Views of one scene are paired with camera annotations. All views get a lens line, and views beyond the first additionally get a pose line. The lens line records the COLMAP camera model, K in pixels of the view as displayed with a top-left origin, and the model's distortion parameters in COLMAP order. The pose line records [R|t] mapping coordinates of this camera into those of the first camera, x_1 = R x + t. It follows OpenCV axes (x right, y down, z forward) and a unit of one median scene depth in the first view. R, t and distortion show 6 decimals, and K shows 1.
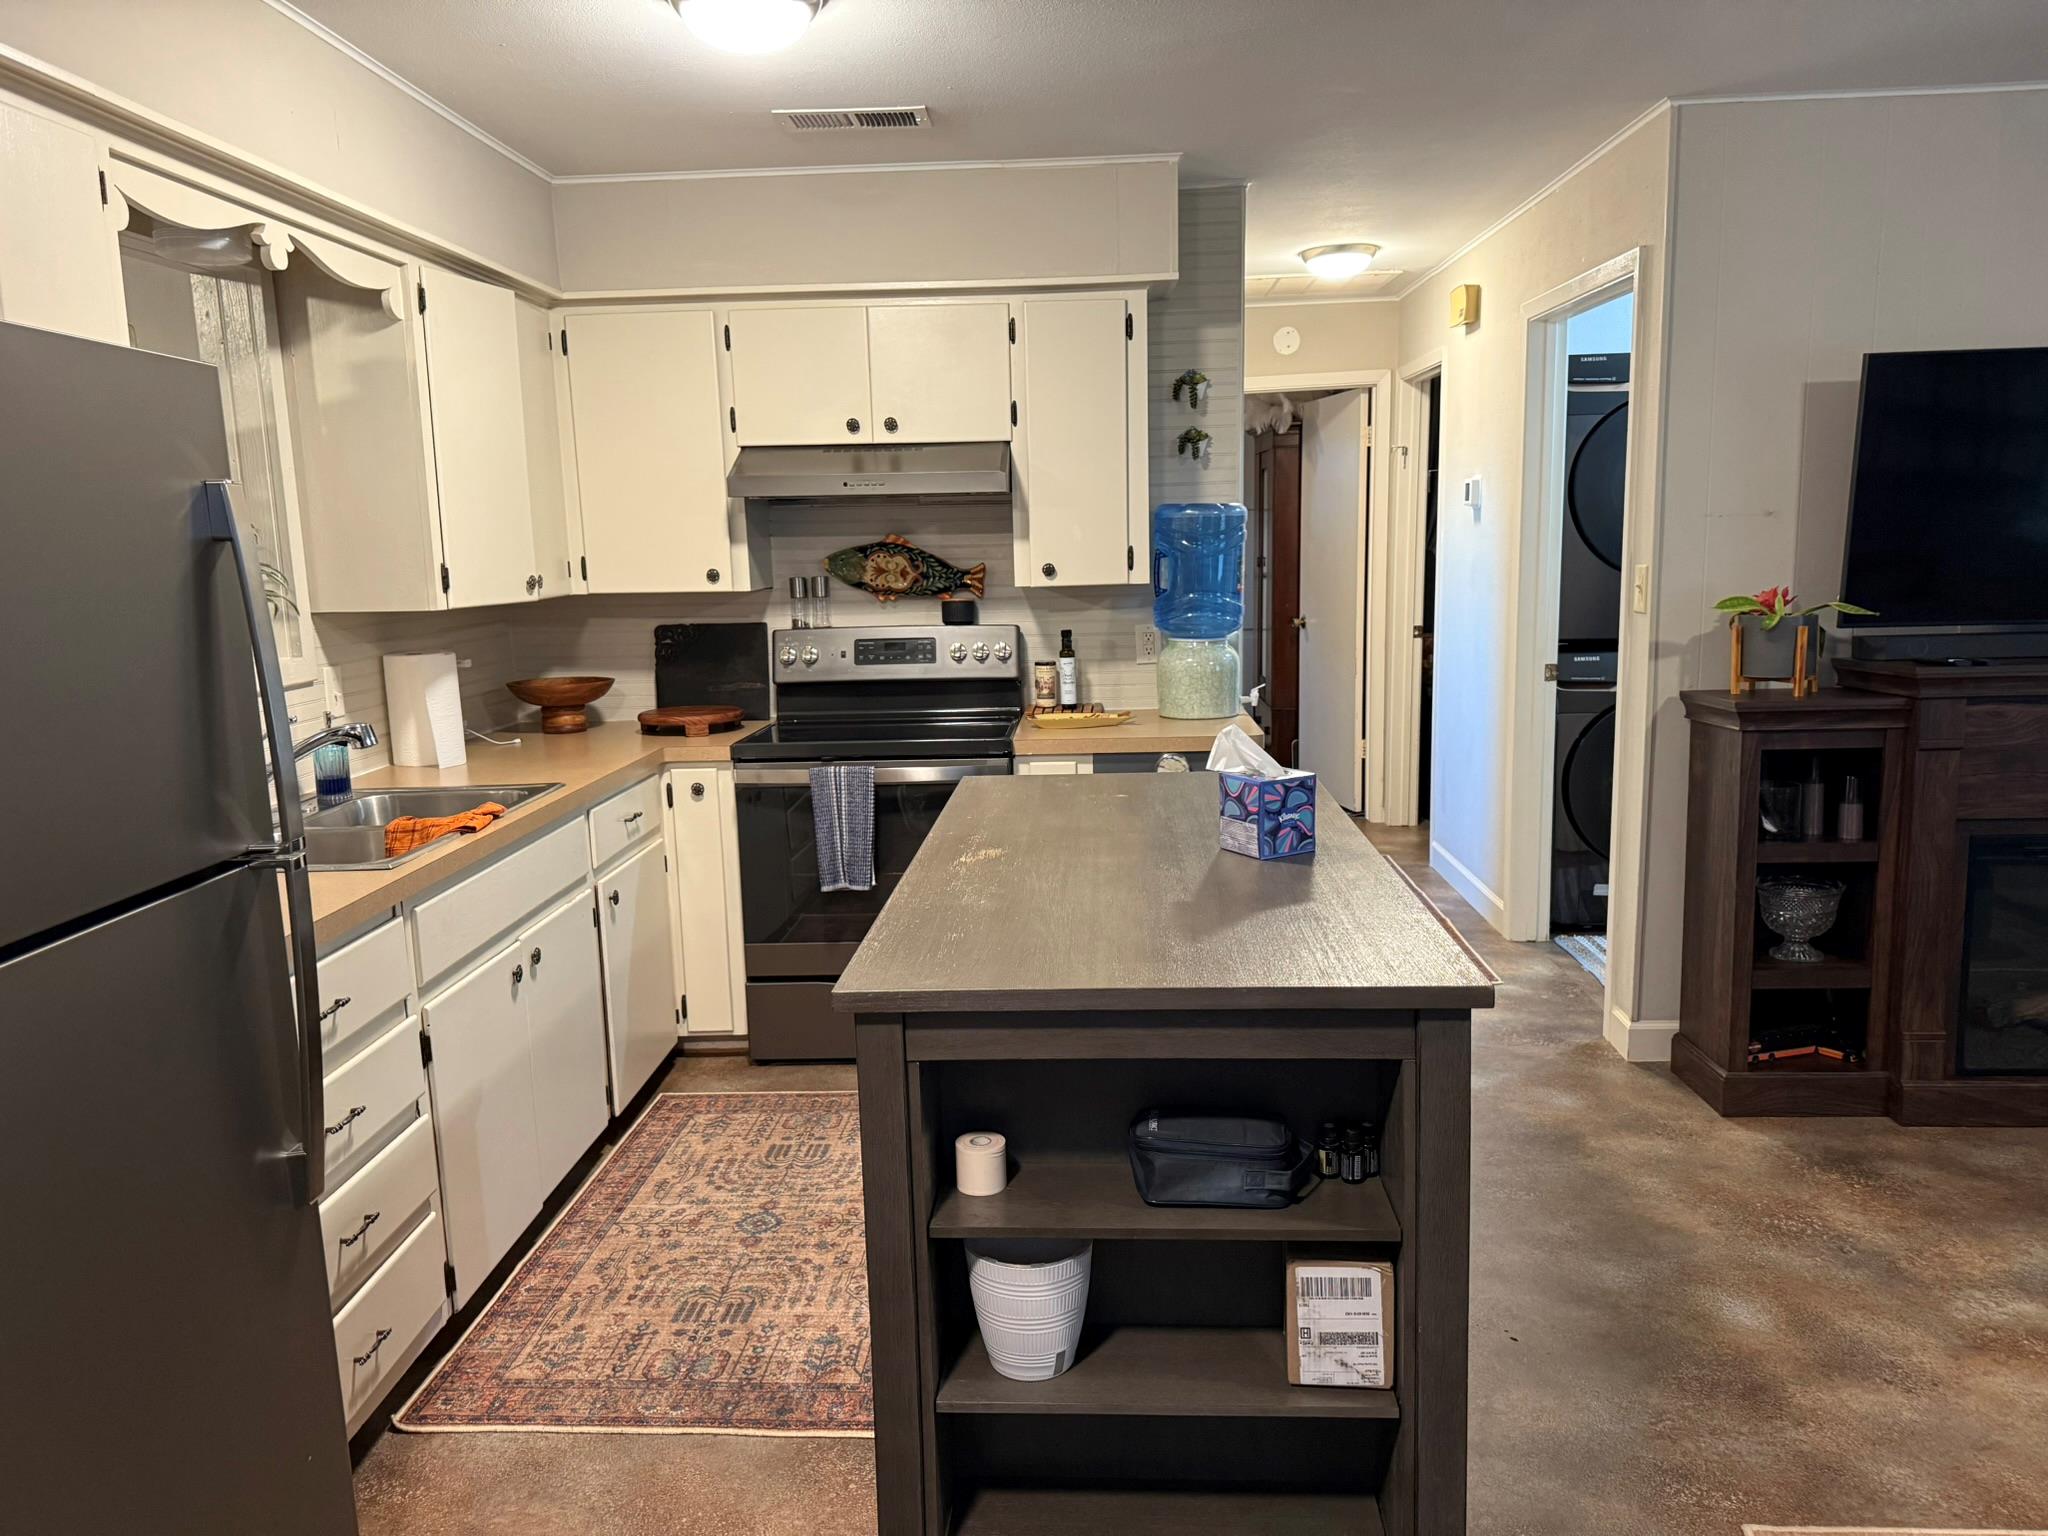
lens RADIAL K [[1453.1, 0, 1002.8], [0, 1453.1, 783.6], [0, 0, 1]] dist [0.046531, -0.040515]
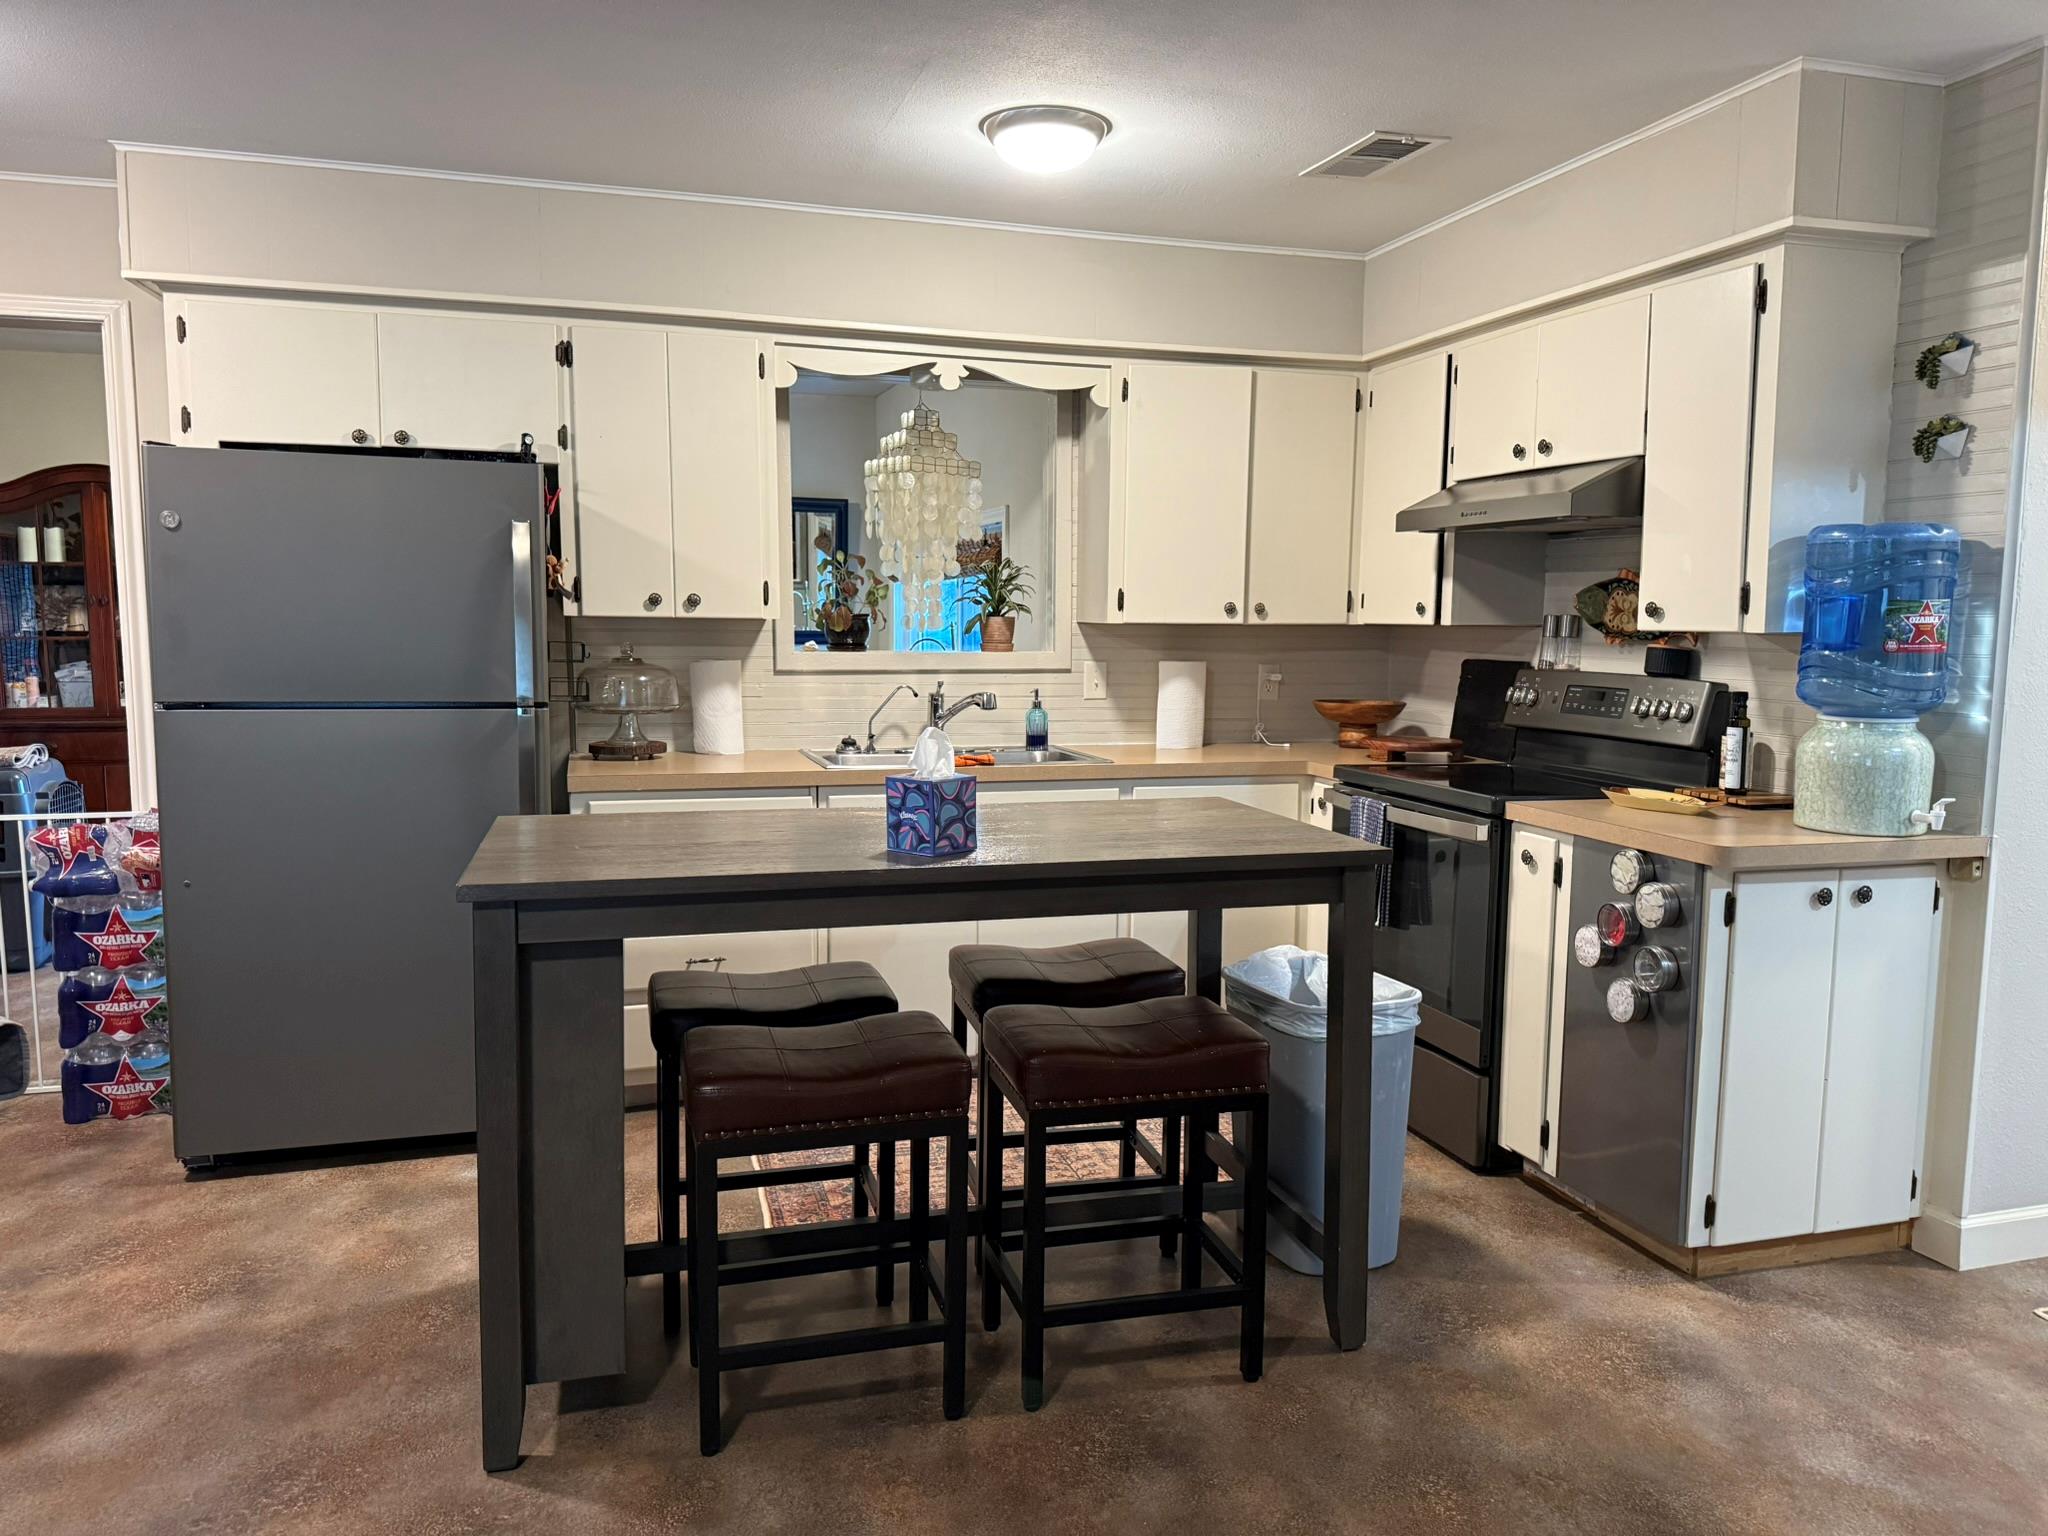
lens RADIAL K [[1453.1, 0, 1004.9], [0, 1453.1, 762.1], [0, 0, 1]] dist [0.046531, -0.040515]
pose [[0.340161, 0.126502, -0.931820, 0.668605], [-0.175823, 0.981992, 0.069129, -0.056231], [0.923784, 0.140320, 0.356277, 0.380892]]
